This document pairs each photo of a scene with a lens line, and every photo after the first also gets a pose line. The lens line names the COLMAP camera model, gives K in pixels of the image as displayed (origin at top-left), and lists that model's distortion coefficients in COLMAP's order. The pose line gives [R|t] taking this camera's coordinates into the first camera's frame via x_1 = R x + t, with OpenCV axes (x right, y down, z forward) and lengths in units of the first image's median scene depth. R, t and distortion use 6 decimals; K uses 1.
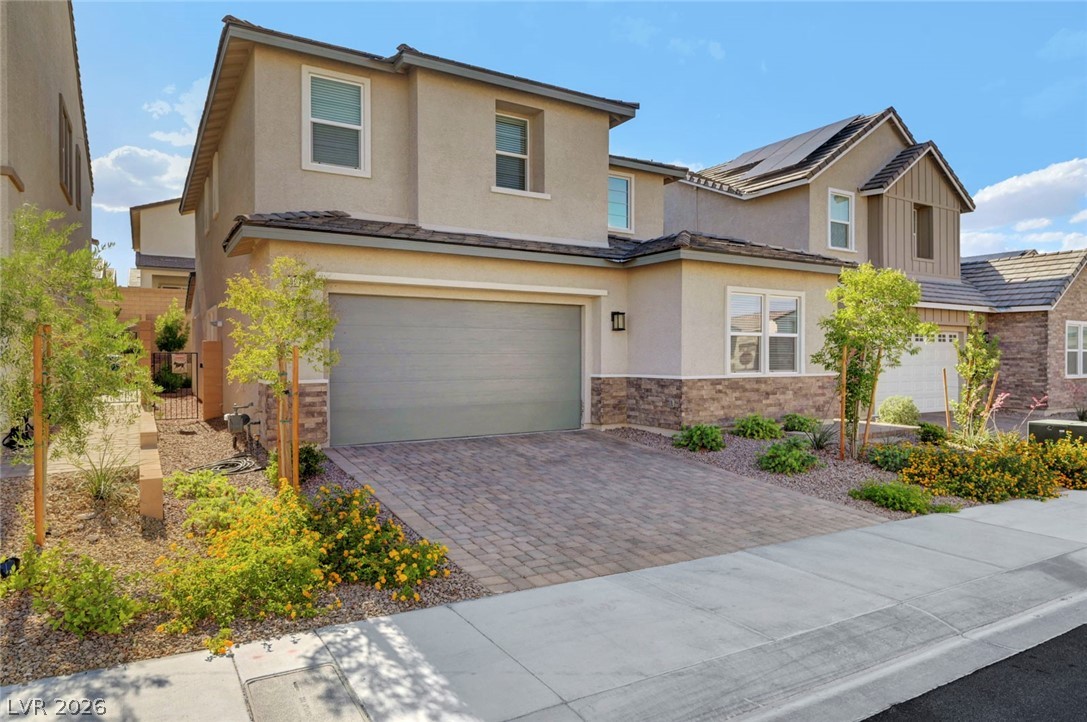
lens RADIAL K [[657.7, 0, 539.7], [0, 657.7, 356.5], [0, 0, 1]] dist [0.001014, 0.000389]
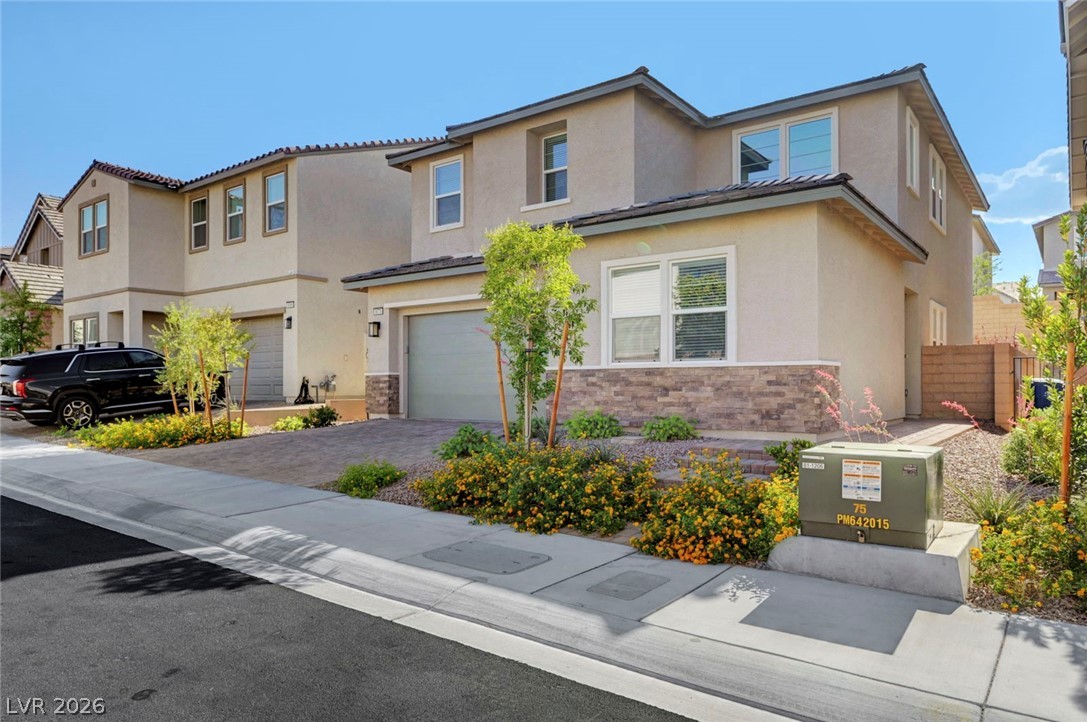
lens RADIAL K [[700.2, 0, 541.7], [0, 700.2, 371.9], [0, 0, 1]] dist [-0.000557, -0.000379]
pose [[0.388091, -0.018553, -0.921434, 1.057468], [0.003000, 0.999817, -0.018867, 0.051963], [0.921616, 0.004558, 0.388076, 0.554604]]
